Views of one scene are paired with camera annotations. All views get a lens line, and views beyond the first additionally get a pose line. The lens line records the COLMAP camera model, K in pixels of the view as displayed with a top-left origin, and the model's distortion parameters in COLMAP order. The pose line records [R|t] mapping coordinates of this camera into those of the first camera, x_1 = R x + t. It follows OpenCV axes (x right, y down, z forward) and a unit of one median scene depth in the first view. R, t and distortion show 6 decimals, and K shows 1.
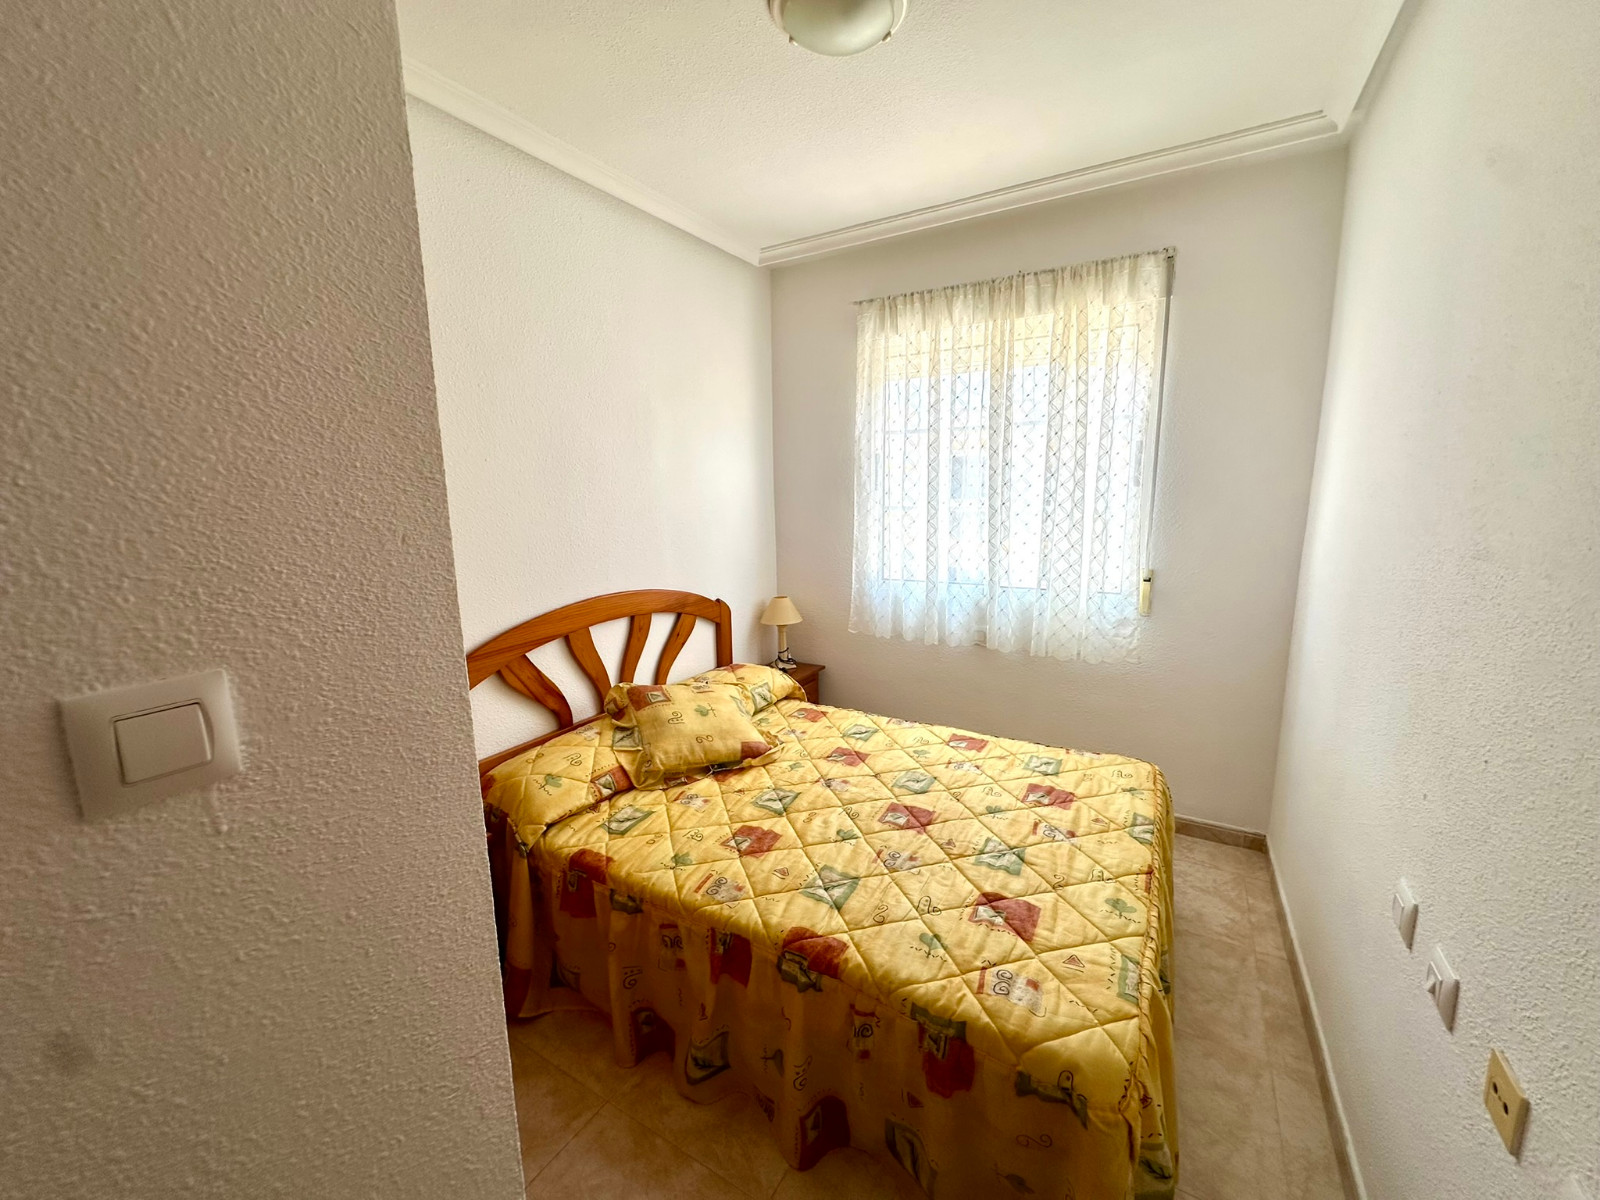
lens RADIAL K [[642.3, 0, 798.4], [0, 642.3, 595.6], [0, 0, 1]] dist [-0.004751, 0.000489]
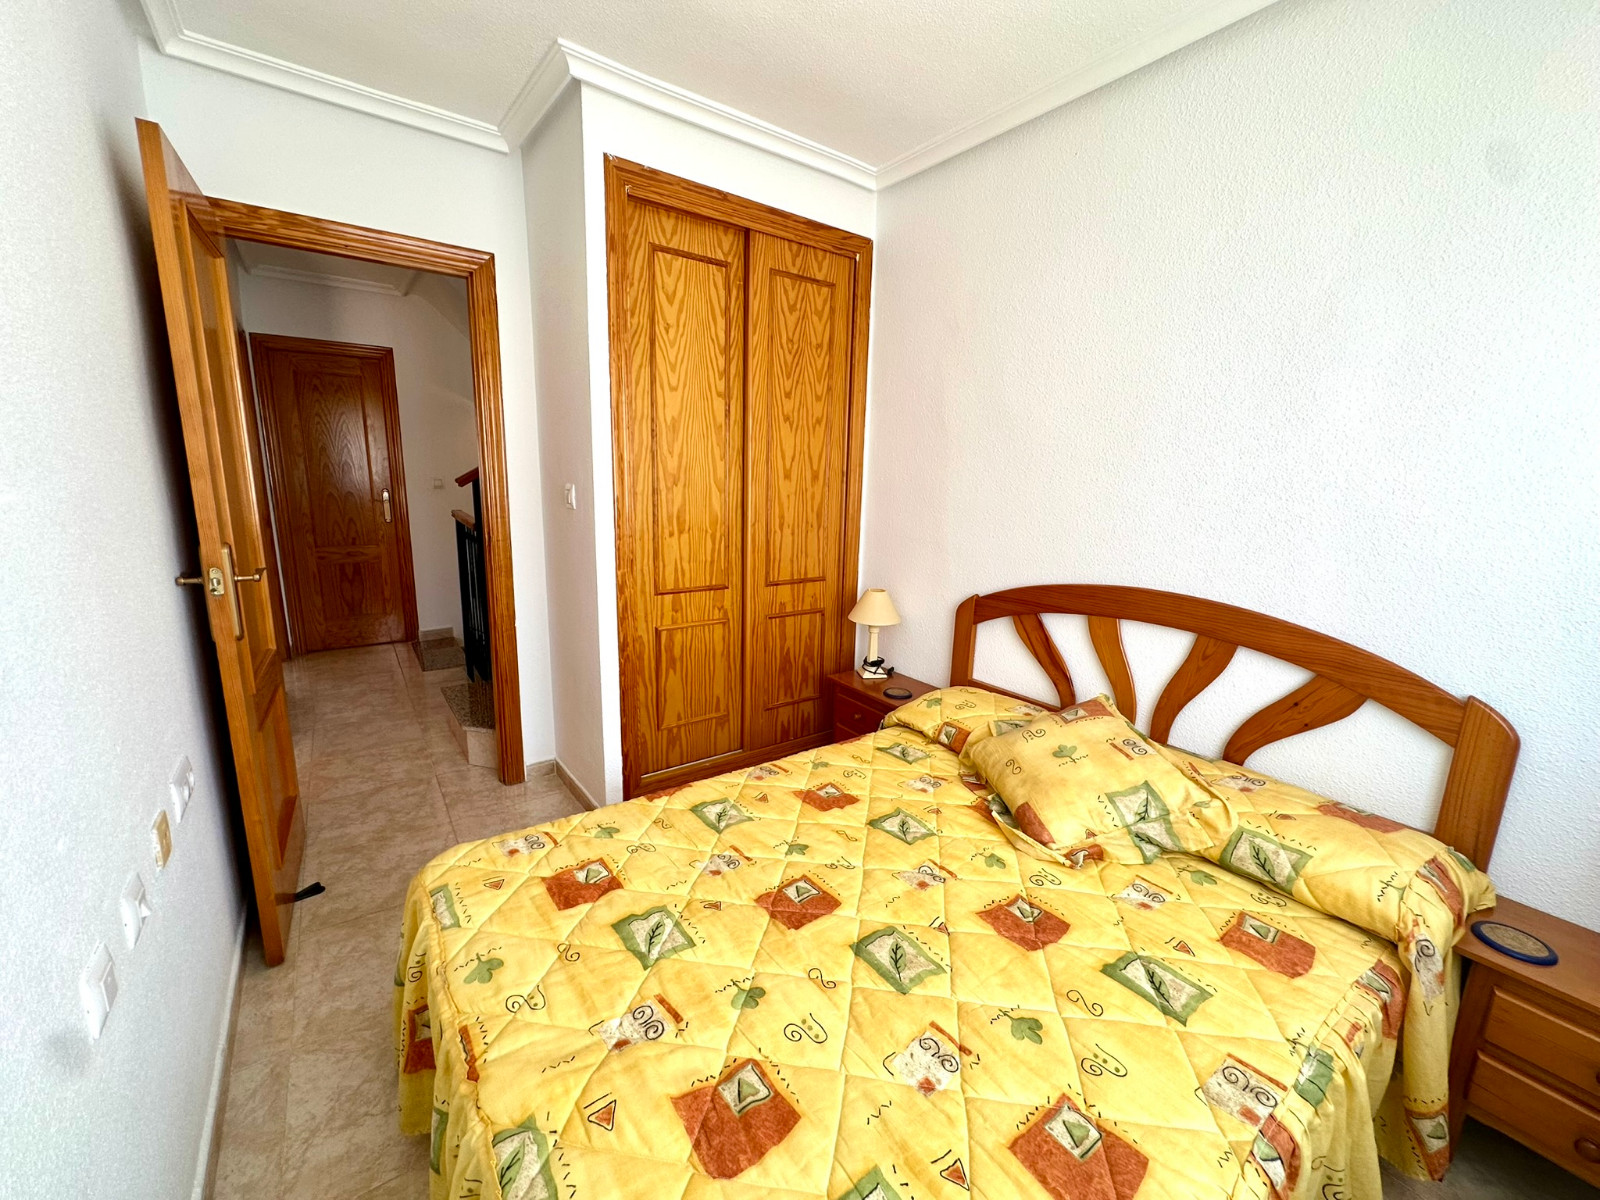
lens RADIAL K [[642.3, 0, 799.8], [0, 642.3, 598.5], [0, 0, 1]] dist [-0.004751, 0.000489]
pose [[-0.400041, 0.181550, -0.898335, 0.630617], [-0.164756, 0.949970, 0.265353, -0.140040], [0.901567, 0.254158, -0.350116, 0.981149]]
